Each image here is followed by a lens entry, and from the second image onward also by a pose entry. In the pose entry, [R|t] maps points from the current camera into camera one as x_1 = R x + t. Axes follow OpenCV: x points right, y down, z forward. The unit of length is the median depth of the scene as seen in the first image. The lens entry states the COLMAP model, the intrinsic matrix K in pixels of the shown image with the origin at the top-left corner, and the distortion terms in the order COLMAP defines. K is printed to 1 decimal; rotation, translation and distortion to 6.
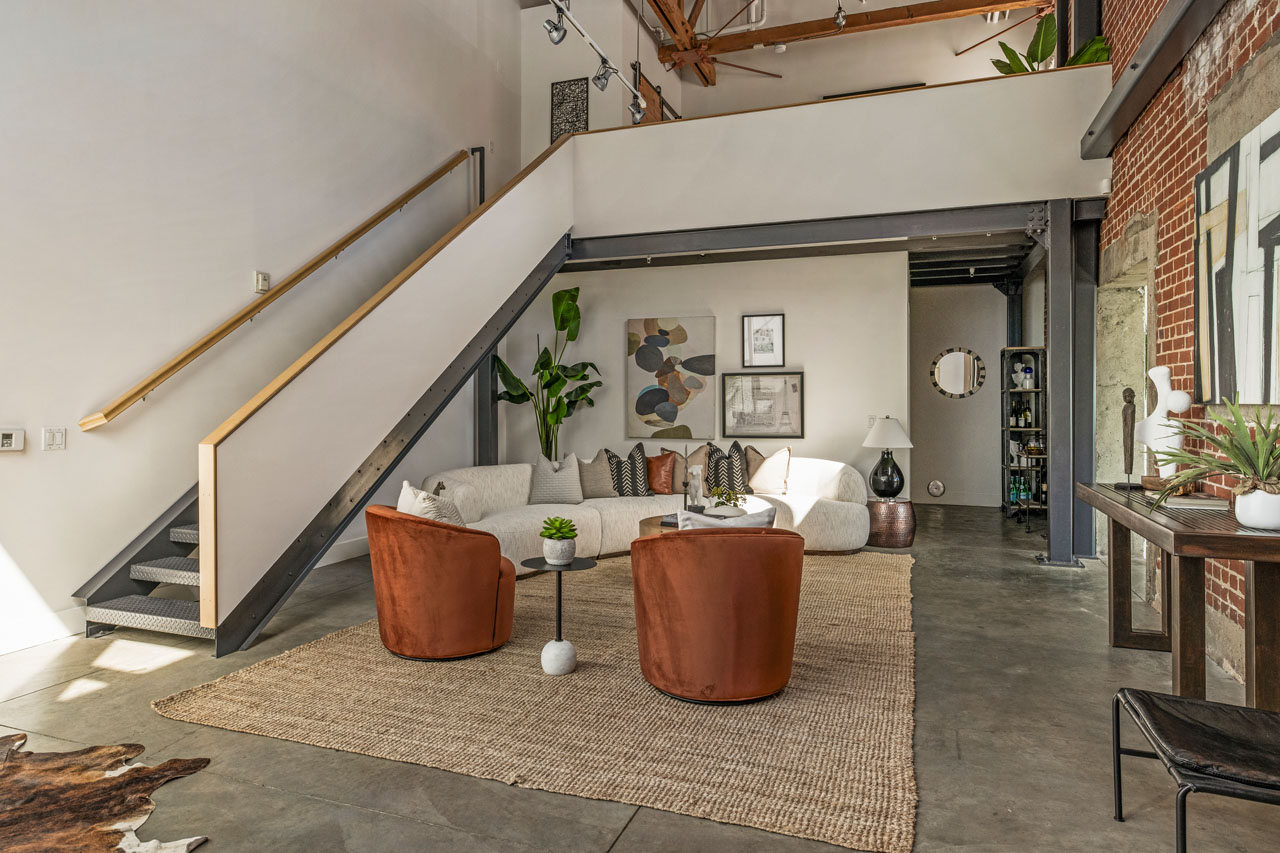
lens RADIAL K [[751.0, 0, 640.0], [0, 751.0, 426.5], [0, 0, 1]] dist [-0.002319, 0.000064]
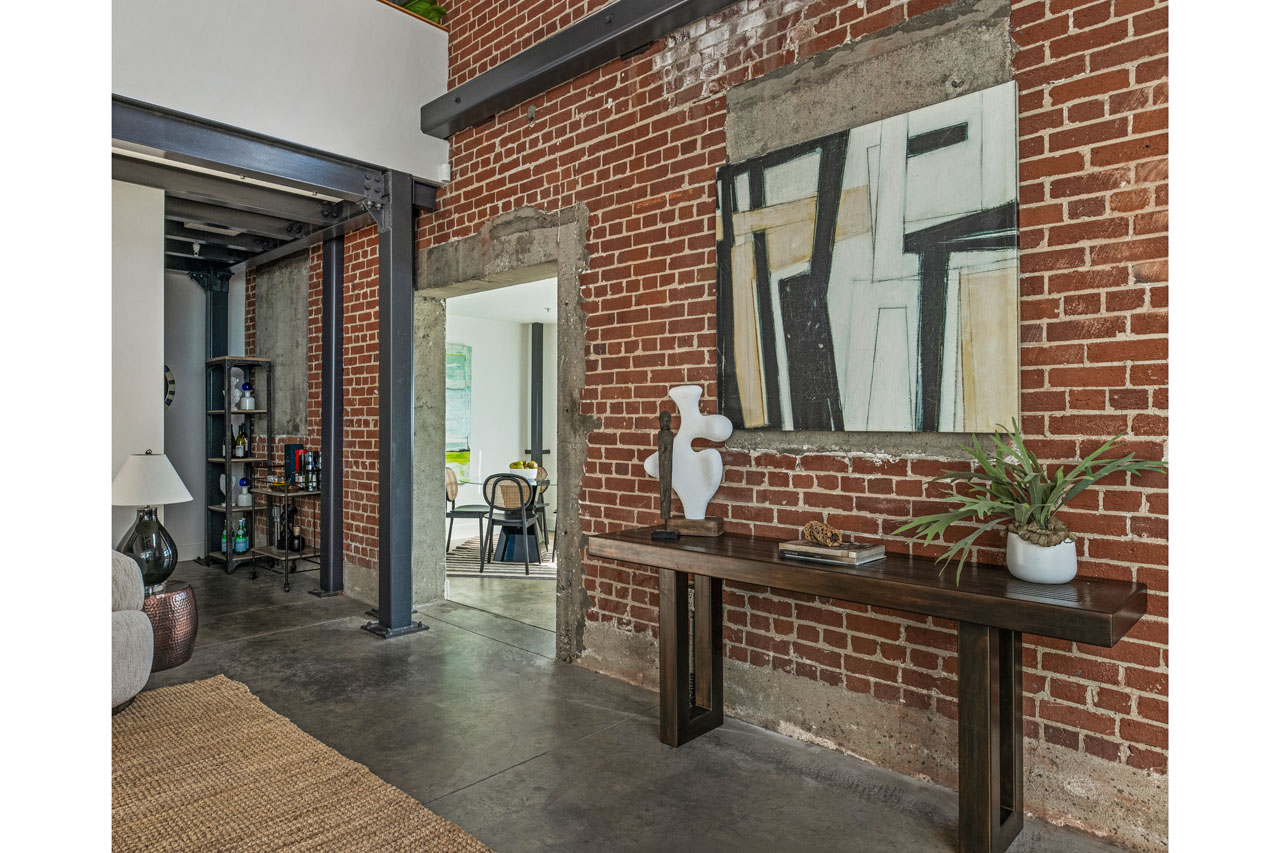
lens RADIAL K [[751.0, 0, 640.0], [0, 751.0, 426.5], [0, 0, 1]] dist [-0.002319, 0.000064]
pose [[0.433040, -0.001248, 0.901374, -0.065204], [0.028181, 0.999529, -0.012155, -0.022328], [-0.900934, 0.030665, 0.432871, 0.591523]]
